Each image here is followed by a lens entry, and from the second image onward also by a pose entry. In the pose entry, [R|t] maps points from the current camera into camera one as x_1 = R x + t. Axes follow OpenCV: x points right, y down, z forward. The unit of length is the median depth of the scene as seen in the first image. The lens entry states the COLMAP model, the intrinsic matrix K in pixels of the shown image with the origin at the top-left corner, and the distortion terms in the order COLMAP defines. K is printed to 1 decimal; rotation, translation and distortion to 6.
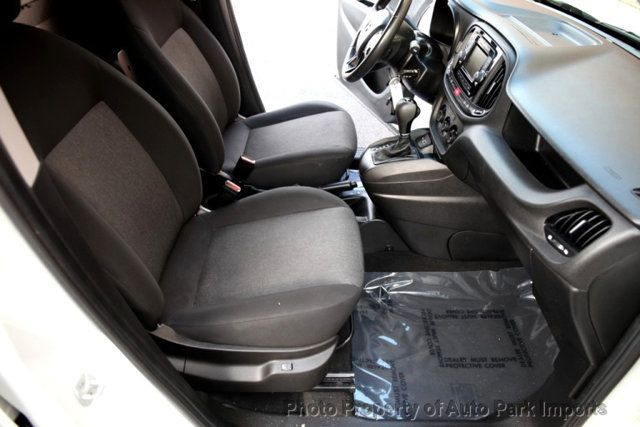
lens RADIAL K [[473.2, 0, 320.0], [0, 473.2, 213.5], [0, 0, 1]] dist [-0.063523, -0.001346]
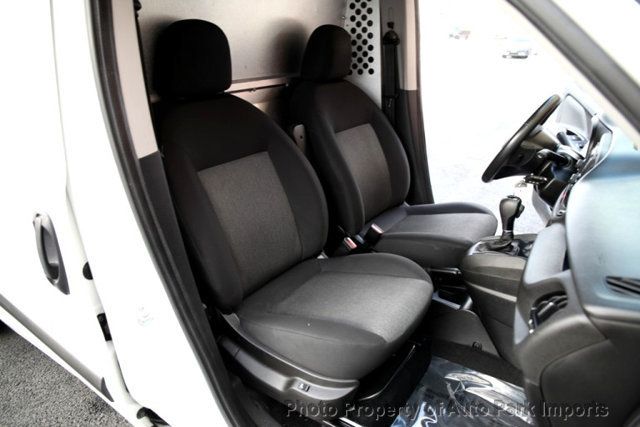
lens RADIAL K [[433.7, 0, 320.0], [0, 433.7, 213.5], [0, 0, 1]] dist [-0.100023, 0.088496]
pose [[0.824022, 0.196541, -0.531375, 0.325013], [-0.322161, 0.934058, -0.154104, 0.066794], [0.466047, 0.298174, 0.833002, 0.039838]]
